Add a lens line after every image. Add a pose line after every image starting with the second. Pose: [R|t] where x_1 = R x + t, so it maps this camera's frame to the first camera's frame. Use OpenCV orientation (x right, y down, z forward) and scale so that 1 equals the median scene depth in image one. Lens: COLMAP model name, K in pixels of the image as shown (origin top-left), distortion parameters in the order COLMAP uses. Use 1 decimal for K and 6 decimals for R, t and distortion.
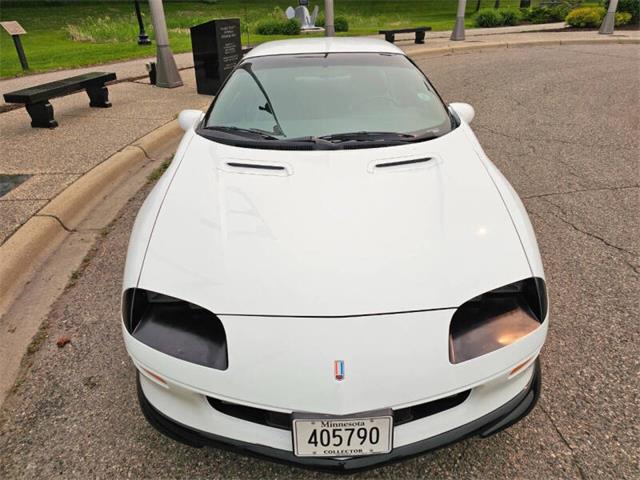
lens RADIAL K [[436.1, 0, 331.4], [0, 436.1, 229.3], [0, 0, 1]] dist [0.050524, -0.049294]
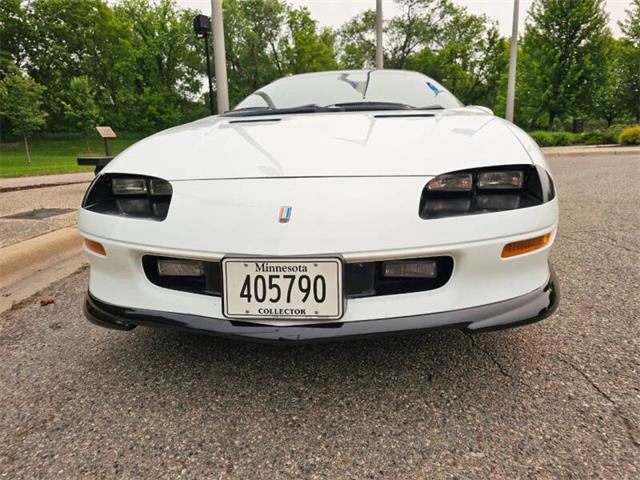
lens RADIAL K [[436.1, 0, 327.8], [0, 436.1, 230.7], [0, 0, 1]] dist [0.050524, -0.049294]
pose [[0.990309, 0.019161, -0.137552, 0.169549], [-0.056064, 0.961304, -0.269726, 0.447552], [0.127061, 0.274824, 0.953062, 0.162413]]
